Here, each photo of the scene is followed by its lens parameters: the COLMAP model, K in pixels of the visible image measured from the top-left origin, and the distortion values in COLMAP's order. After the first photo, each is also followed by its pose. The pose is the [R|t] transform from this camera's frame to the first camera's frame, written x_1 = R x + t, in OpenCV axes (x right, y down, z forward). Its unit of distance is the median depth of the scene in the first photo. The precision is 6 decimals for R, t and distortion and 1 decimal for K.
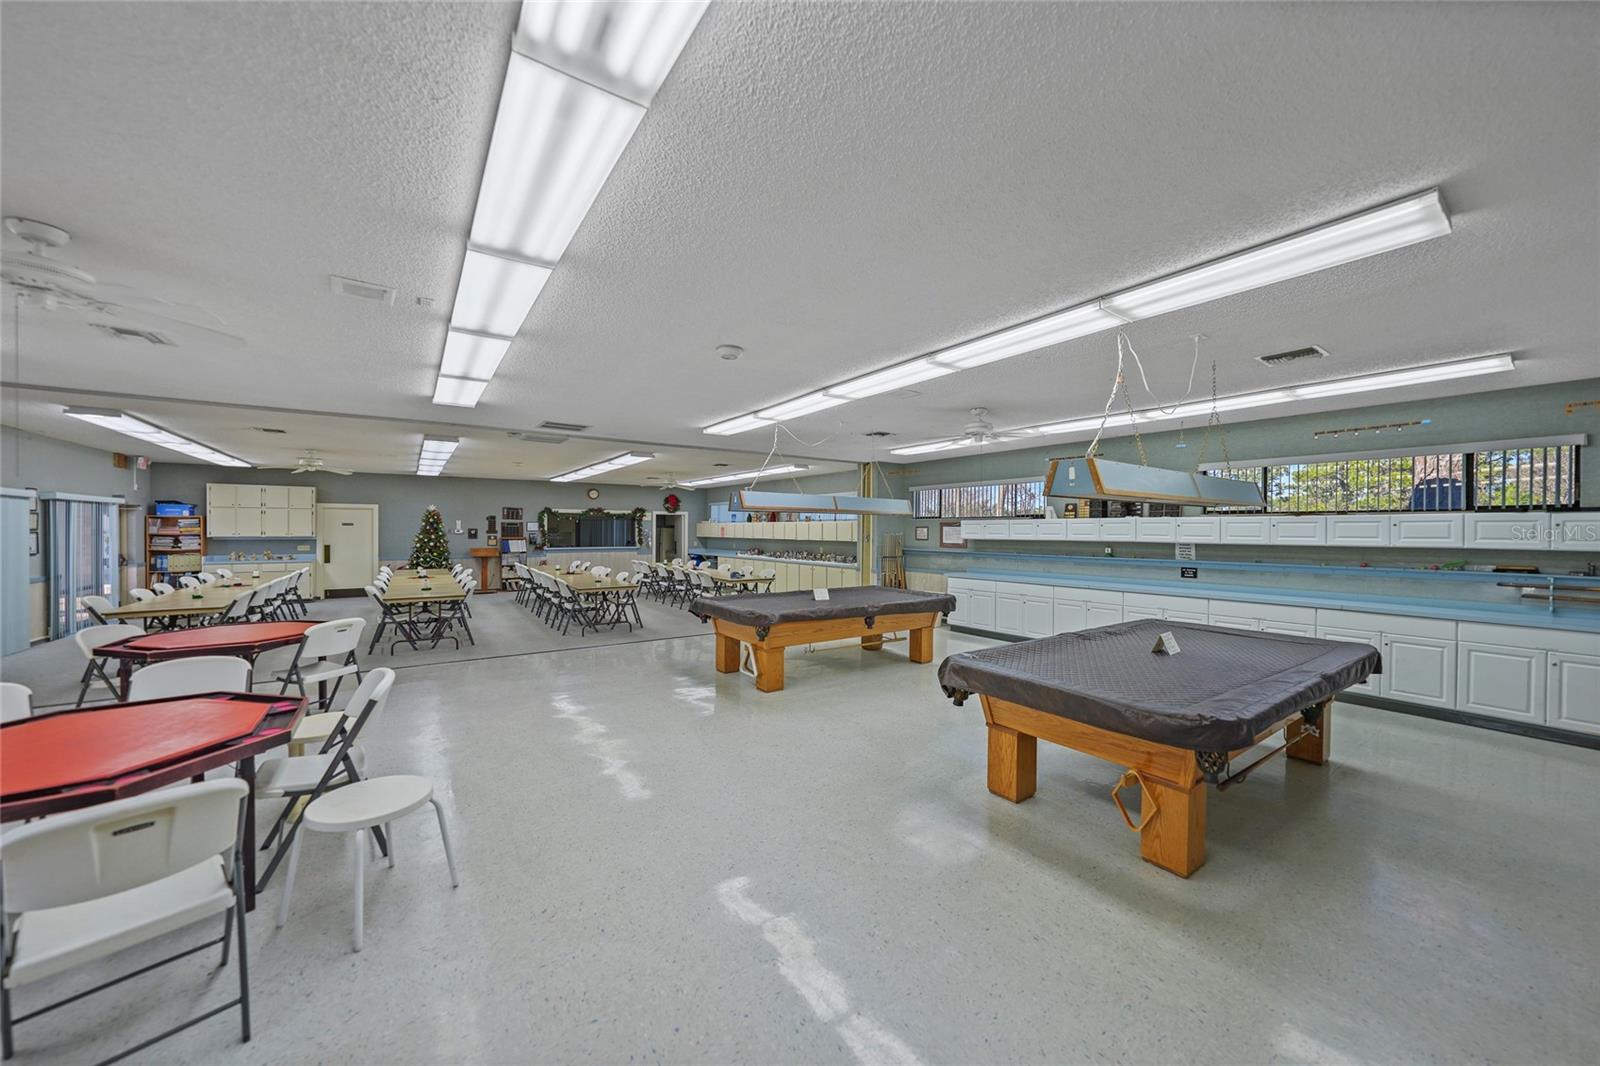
lens RADIAL K [[573.7, 0, 797.5], [0, 573.7, 530.2], [0, 0, 1]] dist [0.000149, 0.000255]
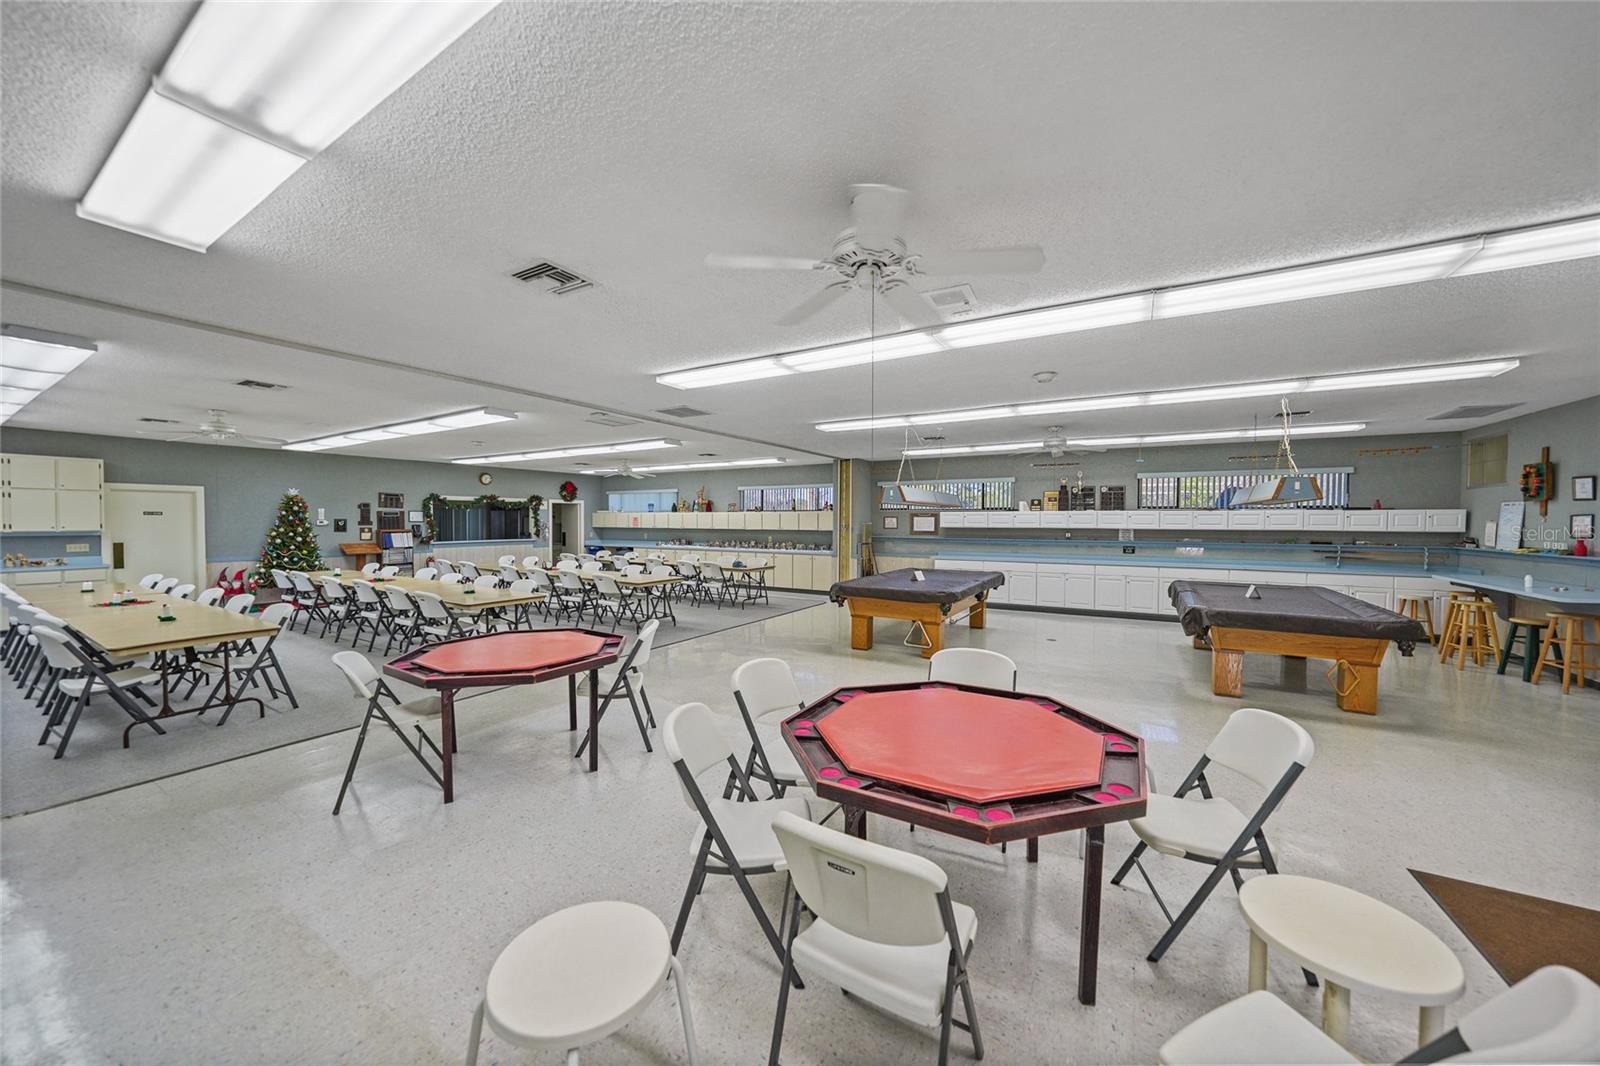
lens RADIAL K [[573.7, 0, 774.5], [0, 573.7, 527.0], [0, 0, 1]] dist [0.000149, 0.000255]
pose [[0.911873, -0.007322, 0.410407, -0.342327], [0.001703, 0.999900, 0.014053, -0.001917], [-0.410469, -0.012115, 0.911794, 0.032470]]
